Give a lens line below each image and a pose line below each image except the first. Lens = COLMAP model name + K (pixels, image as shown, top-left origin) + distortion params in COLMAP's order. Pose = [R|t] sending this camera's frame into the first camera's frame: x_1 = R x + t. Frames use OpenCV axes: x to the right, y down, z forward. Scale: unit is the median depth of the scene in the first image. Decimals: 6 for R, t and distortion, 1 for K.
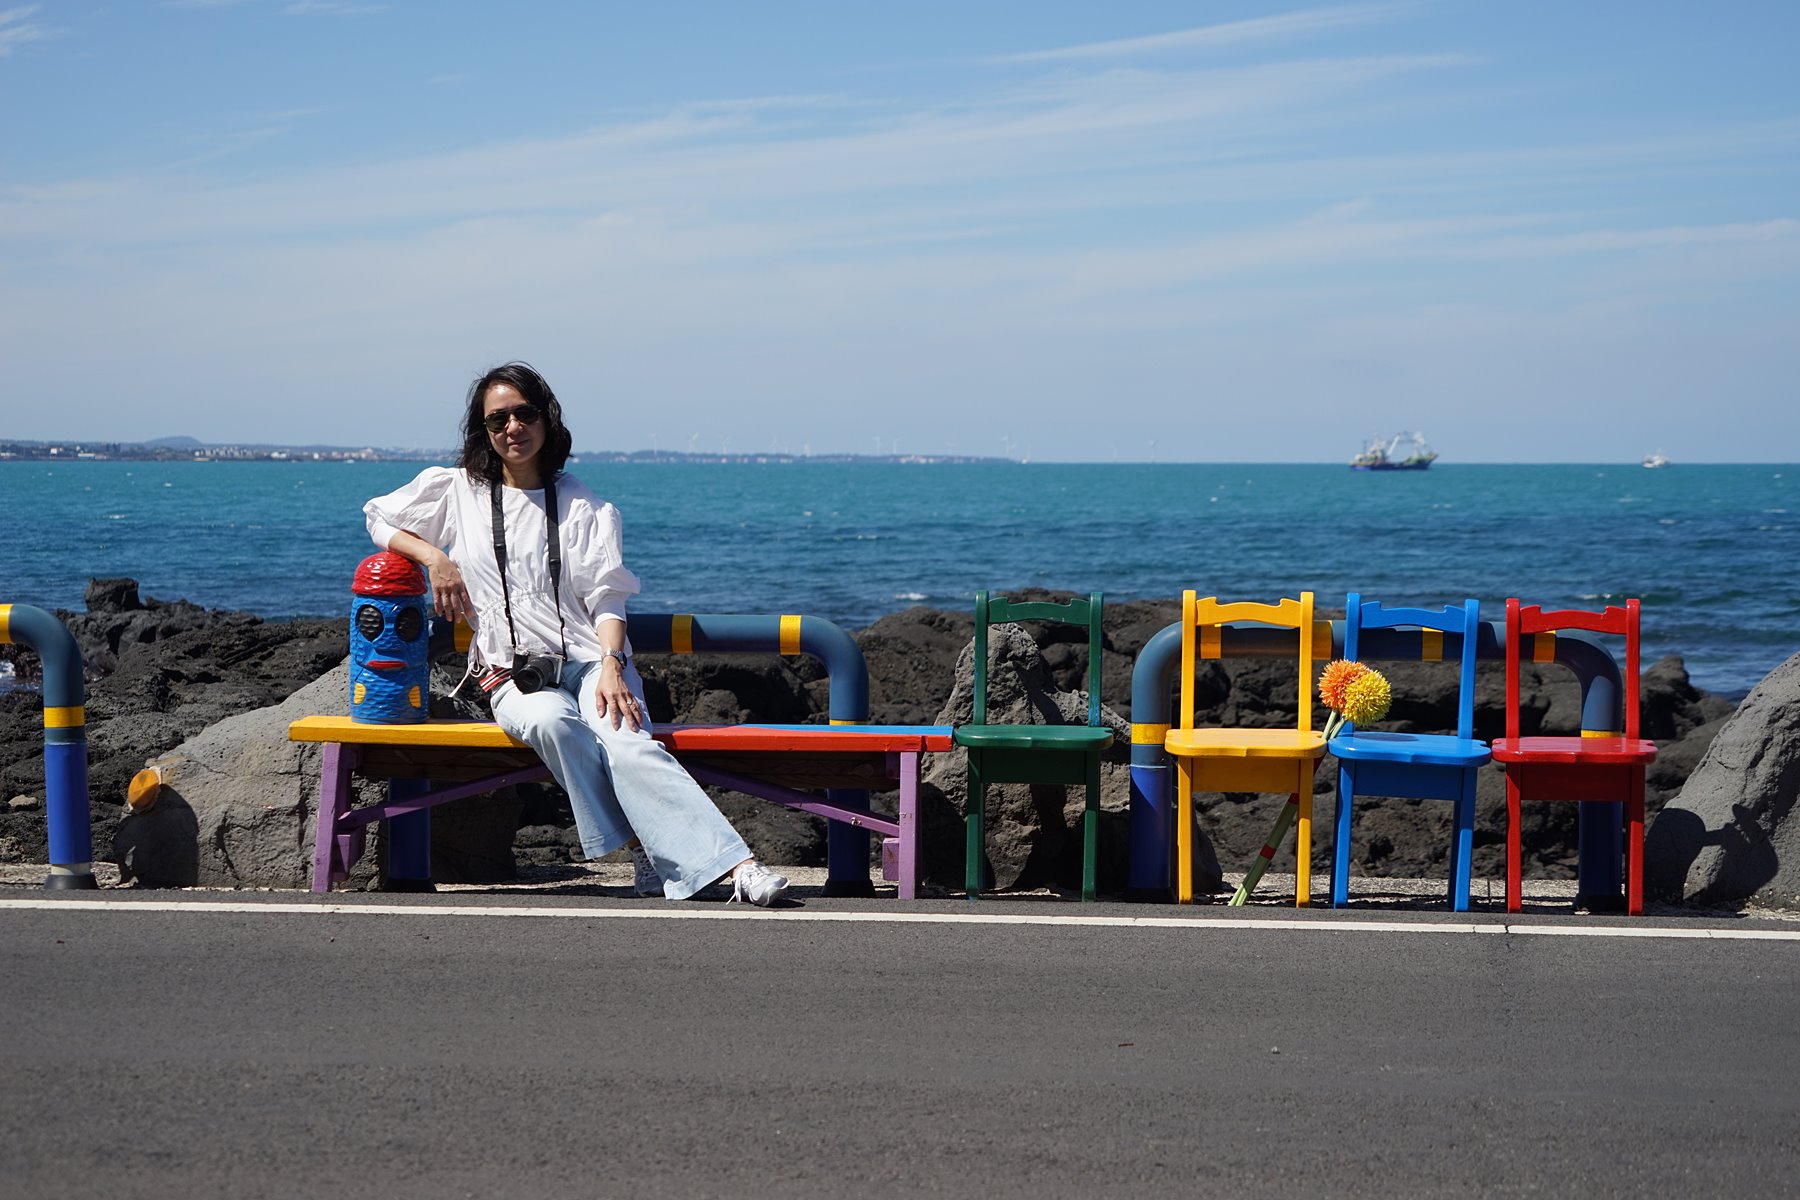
lens RADIAL K [[3770.8, 0, 900.0], [0, 3770.8, 600.0], [0, 0, 1]] dist [0.038227, -0.232241]
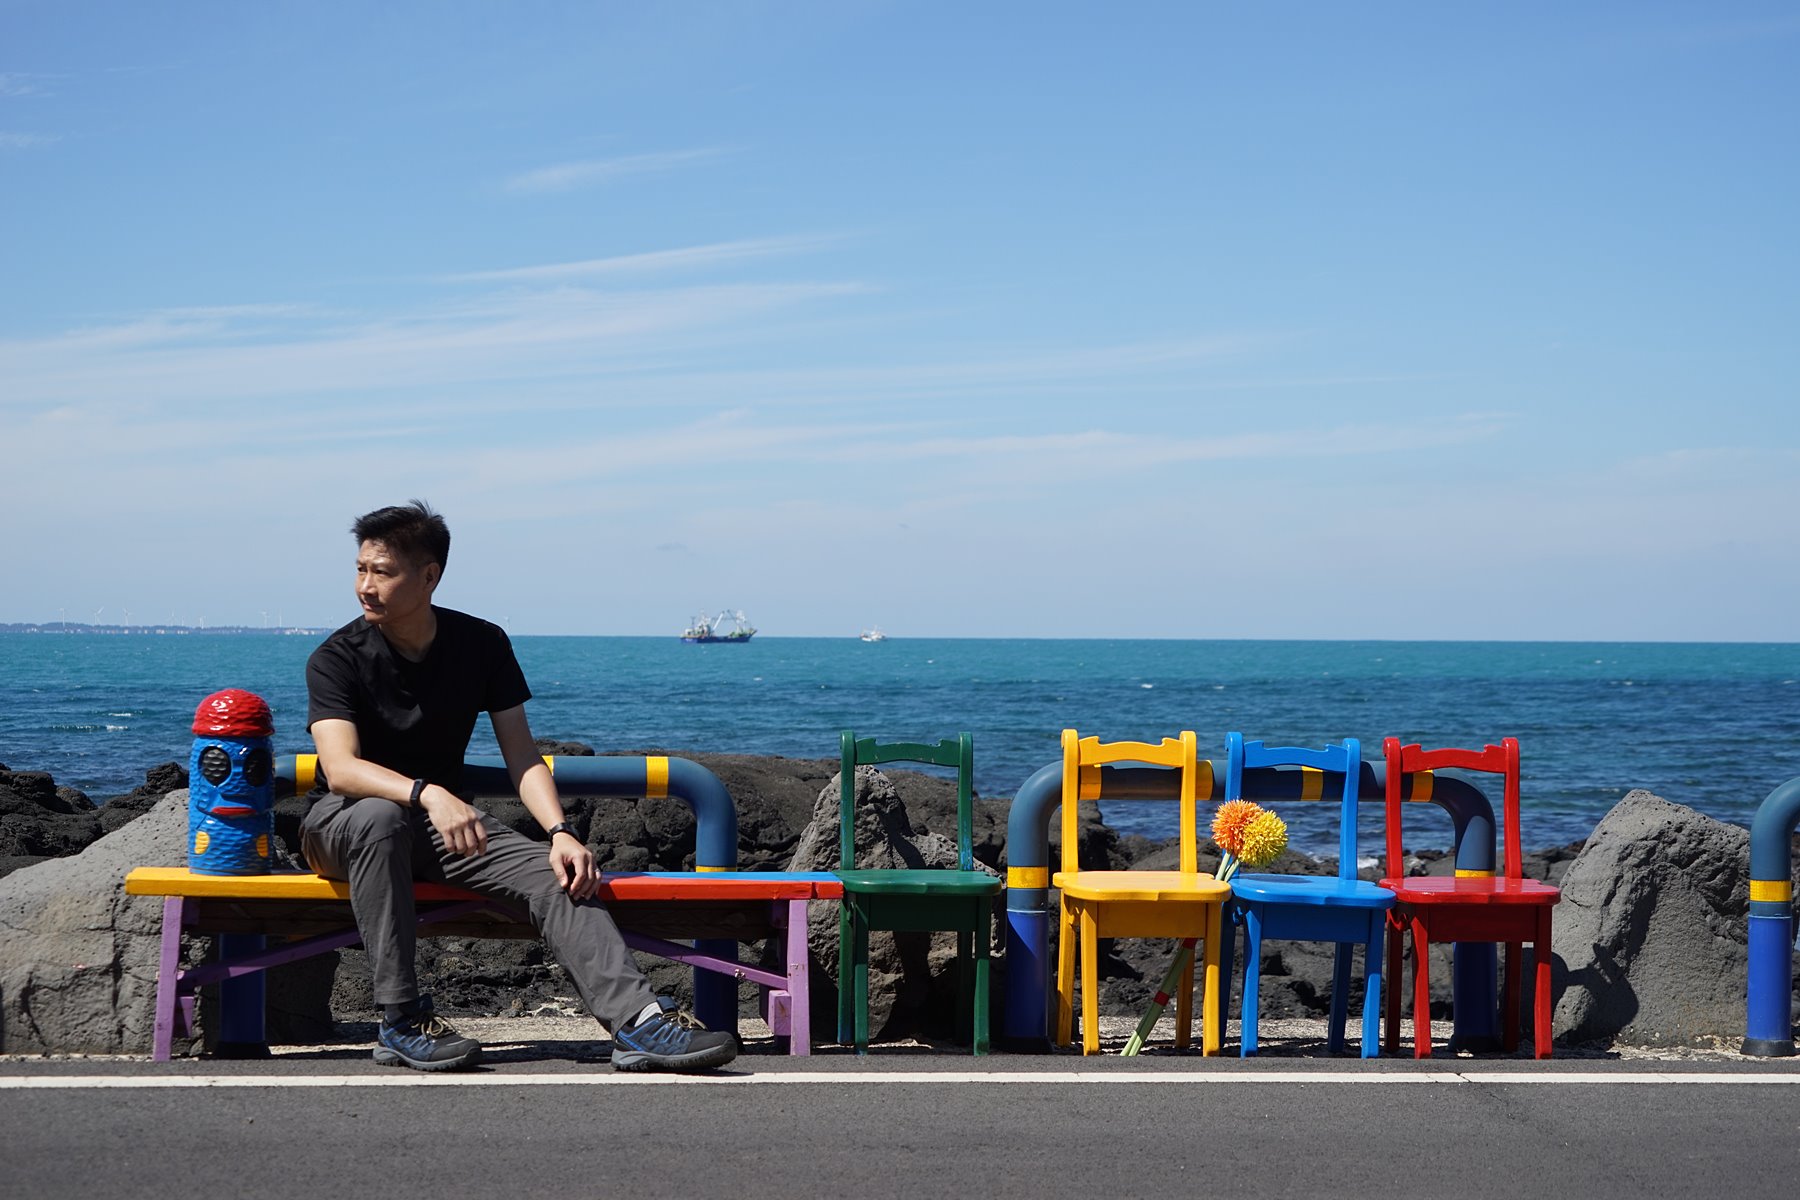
lens RADIAL K [[3272.1, 0, 900.0], [0, 3272.1, 600.0], [0, 0, 1]] dist [0.047788, -0.401586]
pose [[0.982369, 0.005998, 0.186854, -0.124515], [0.002871, 0.998883, -0.047160, 0.003760], [-0.186929, 0.046865, 0.981255, 0.176388]]
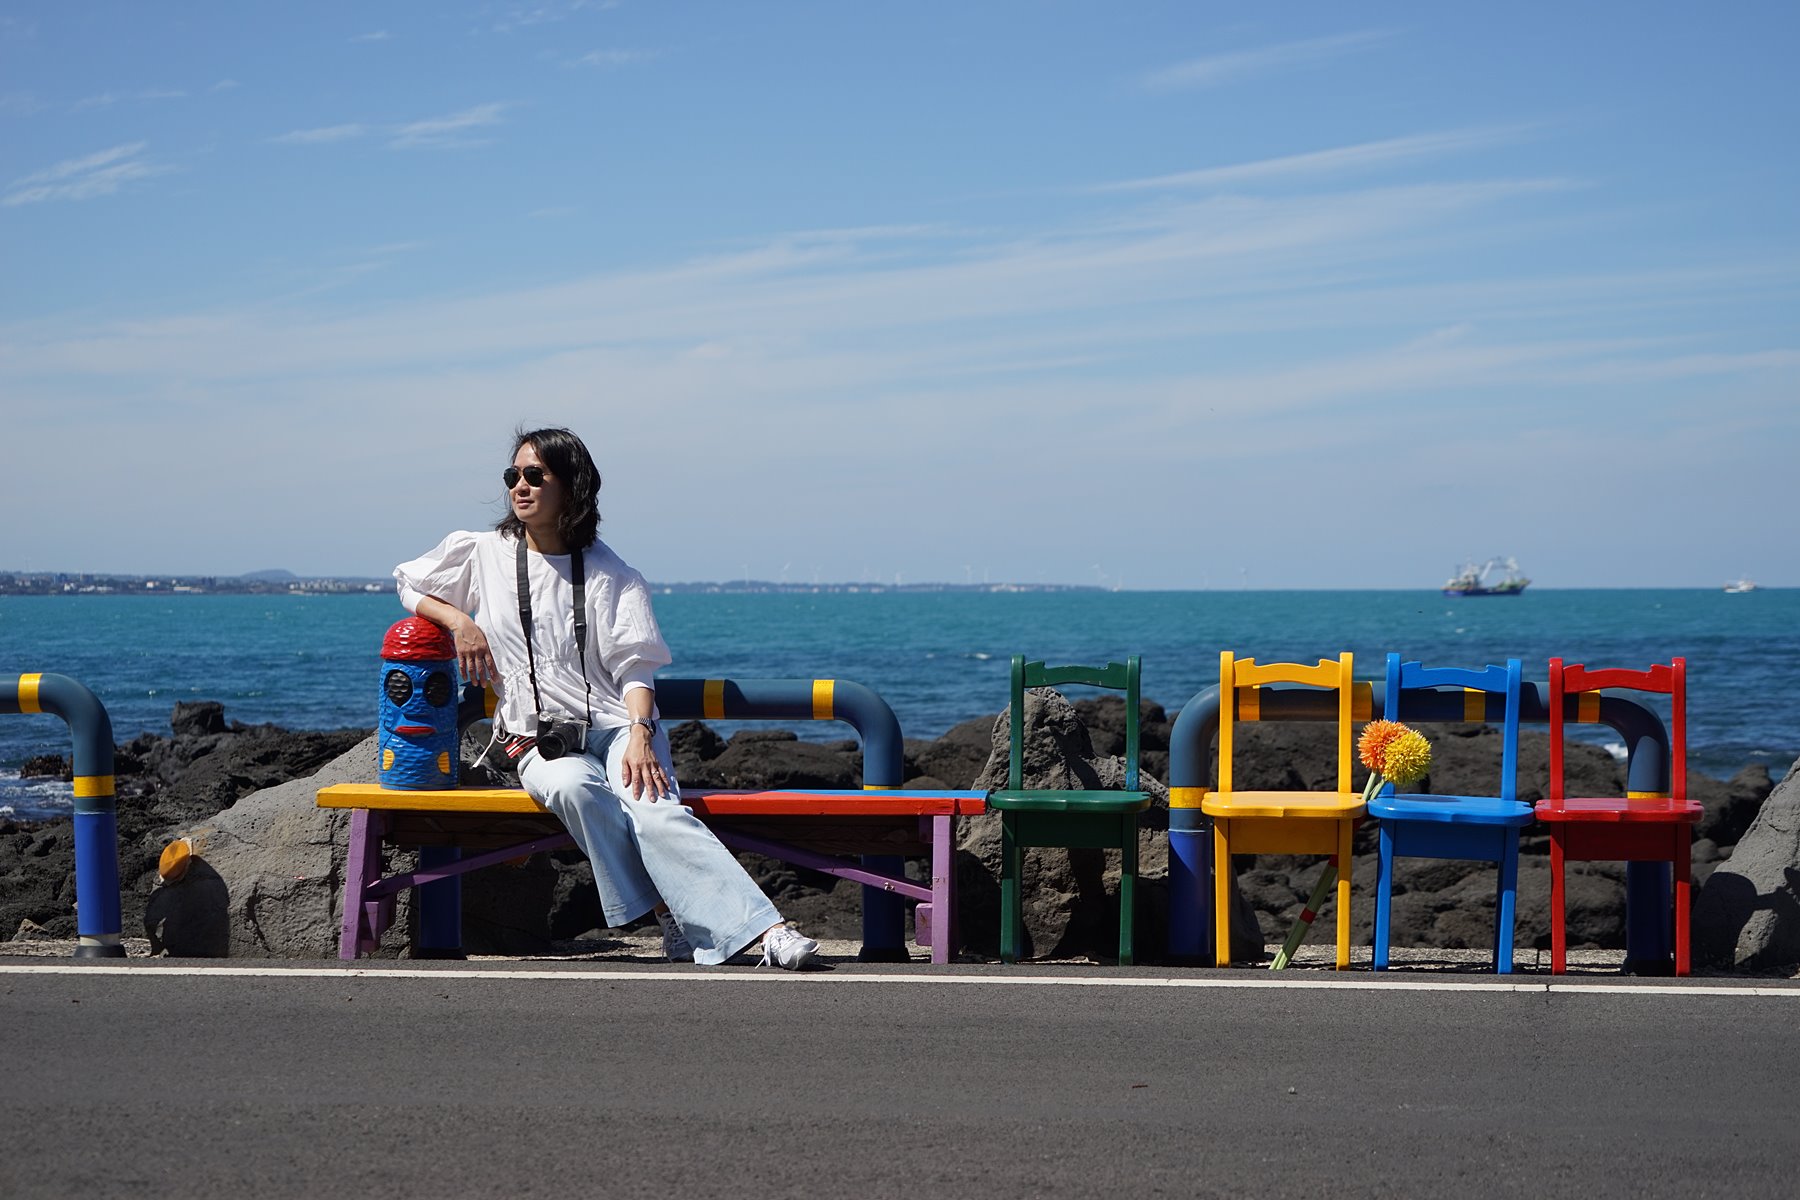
lens RADIAL K [[3770.8, 0, 900.0], [0, 3770.8, 600.0], [0, 0, 1]] dist [0.038227, -0.232241]
pose [[0.999683, -0.005566, -0.024561, 0.015552], [0.004714, 0.999389, -0.034640, 0.017728], [0.024739, 0.034513, 0.999098, 0.011895]]
